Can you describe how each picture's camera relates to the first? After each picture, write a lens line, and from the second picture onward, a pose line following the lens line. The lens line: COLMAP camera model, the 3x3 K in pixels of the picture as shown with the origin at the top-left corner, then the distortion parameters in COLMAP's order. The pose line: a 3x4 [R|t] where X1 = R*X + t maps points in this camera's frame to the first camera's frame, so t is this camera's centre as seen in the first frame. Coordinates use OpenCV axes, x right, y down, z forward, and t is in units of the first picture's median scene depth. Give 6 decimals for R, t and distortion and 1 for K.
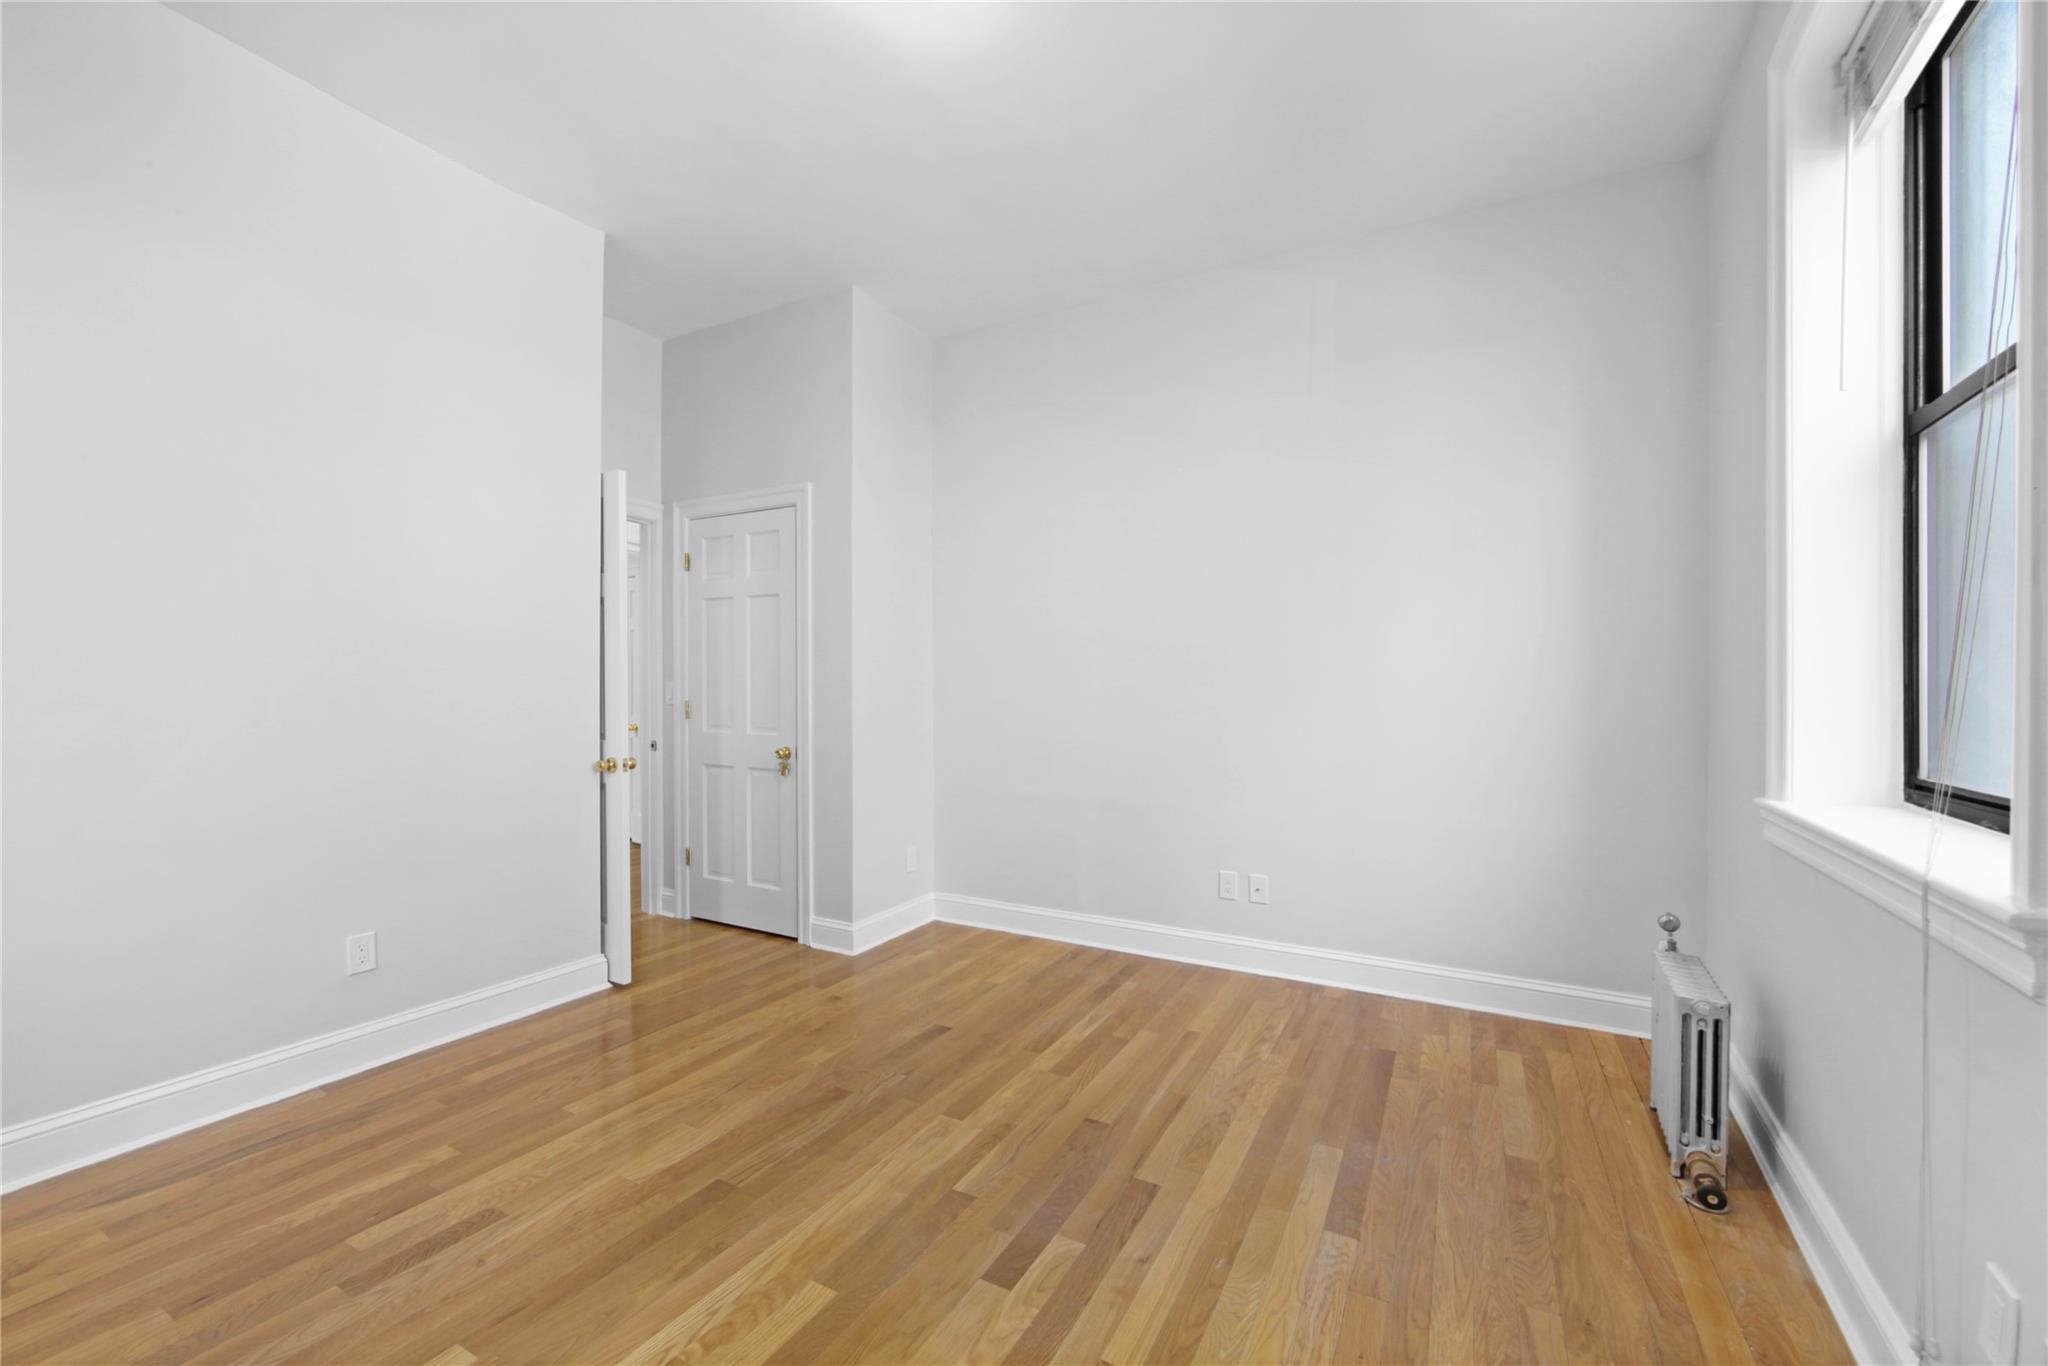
lens RADIAL K [[823.9, 0, 1024.0], [0, 823.9, 683.0], [0, 0, 1]] dist [-0.000194, 0.000001]
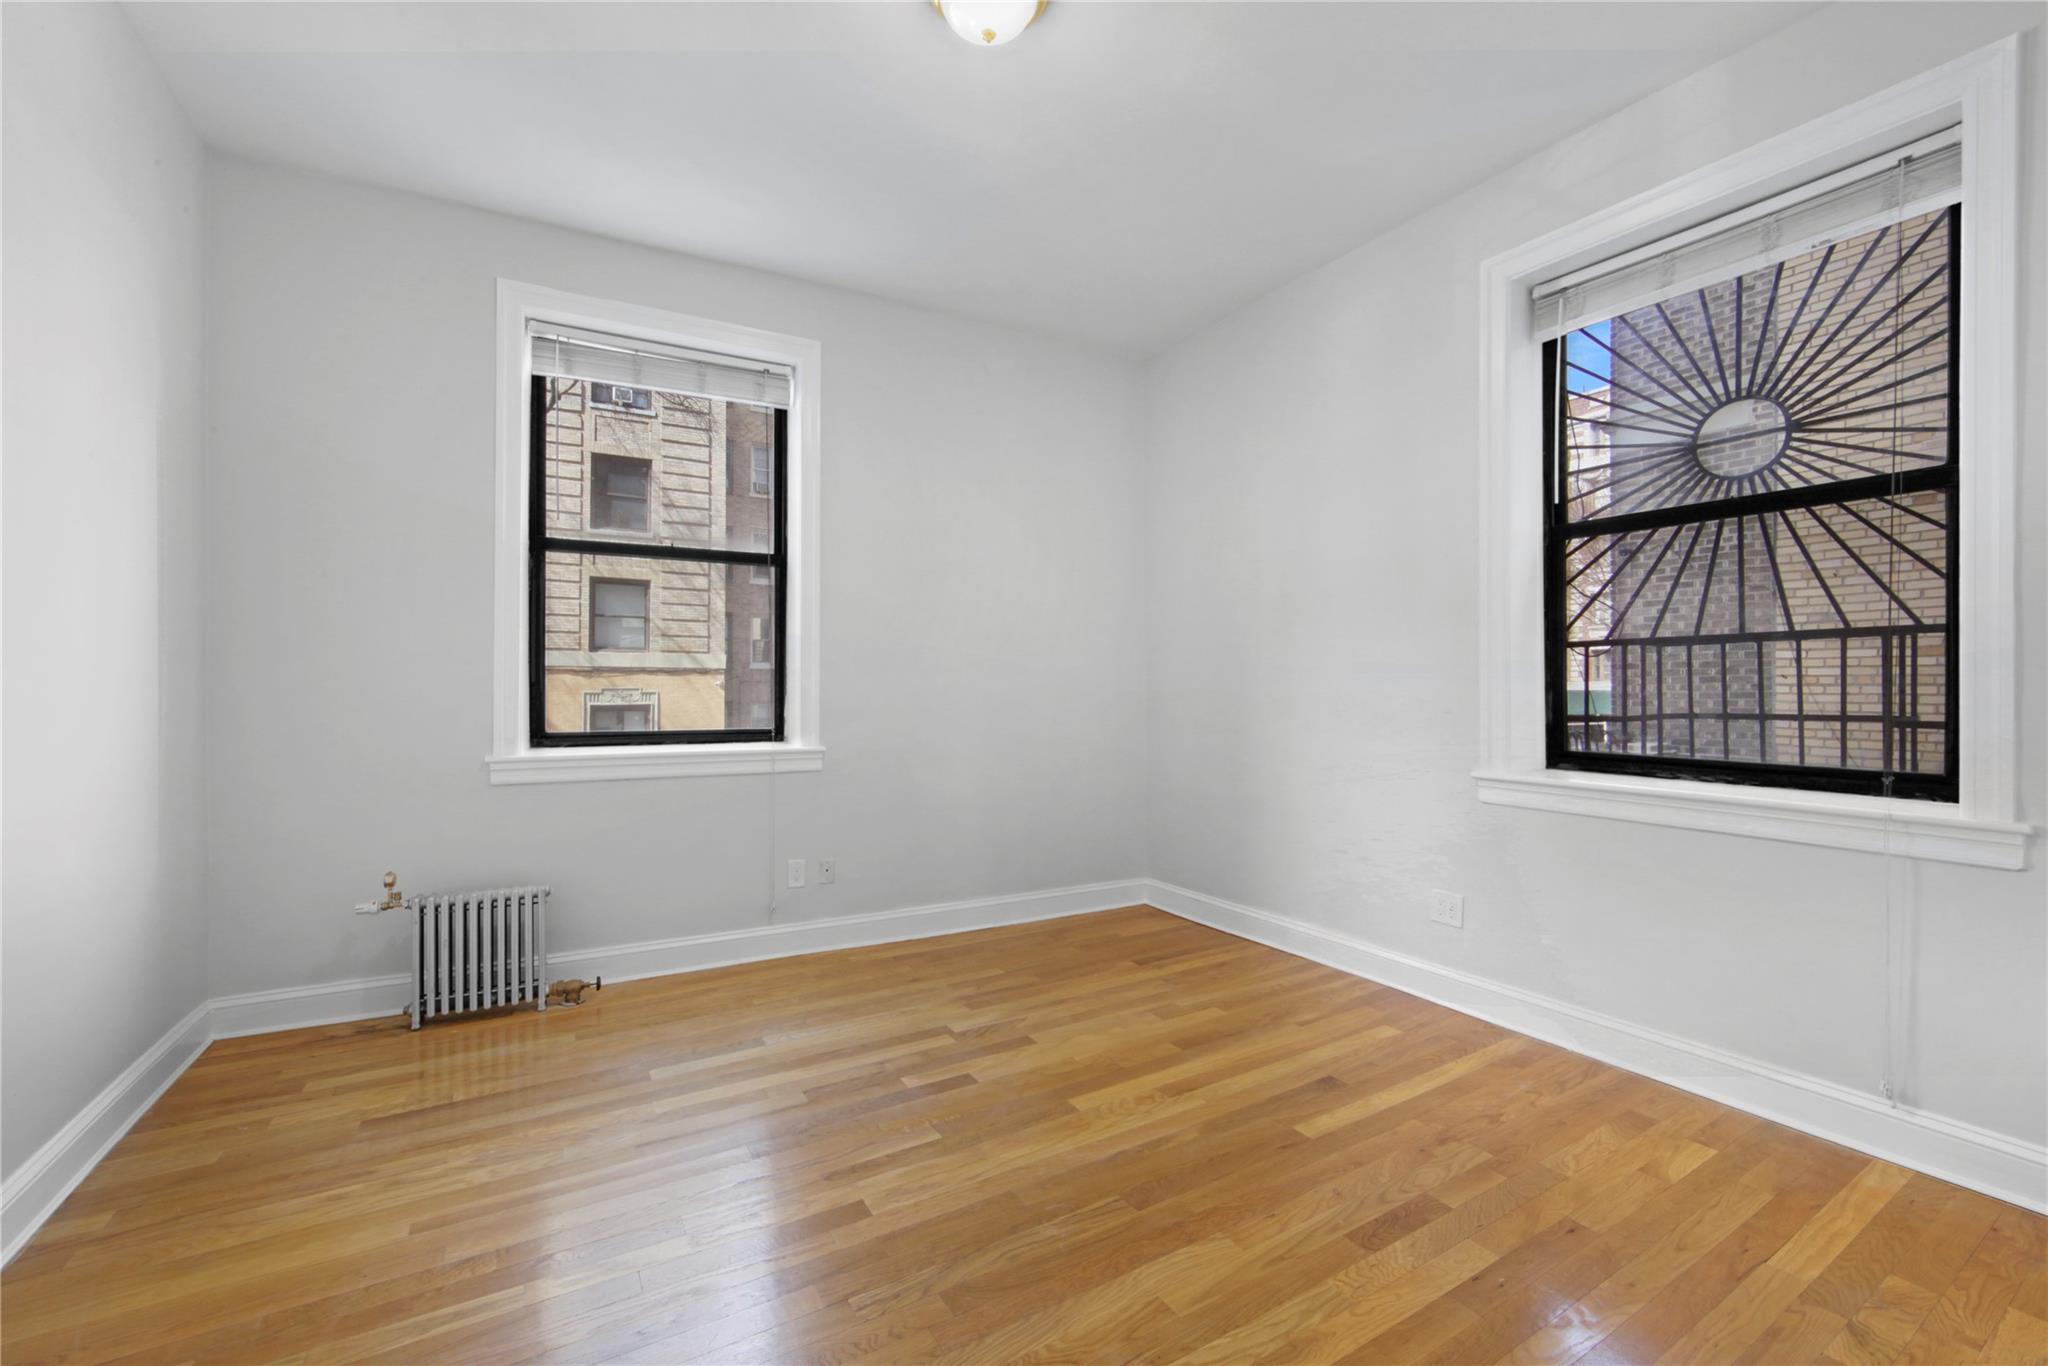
lens RADIAL K [[823.9, 0, 1024.0], [0, 823.9, 683.0], [0, 0, 1]] dist [-0.000194, 0.000001]
pose [[-0.859711, -0.005657, 0.510749, -0.726143], [-0.013611, 0.999837, -0.011836, 0.011818], [-0.510599, -0.017127, -0.859649, 1.860420]]
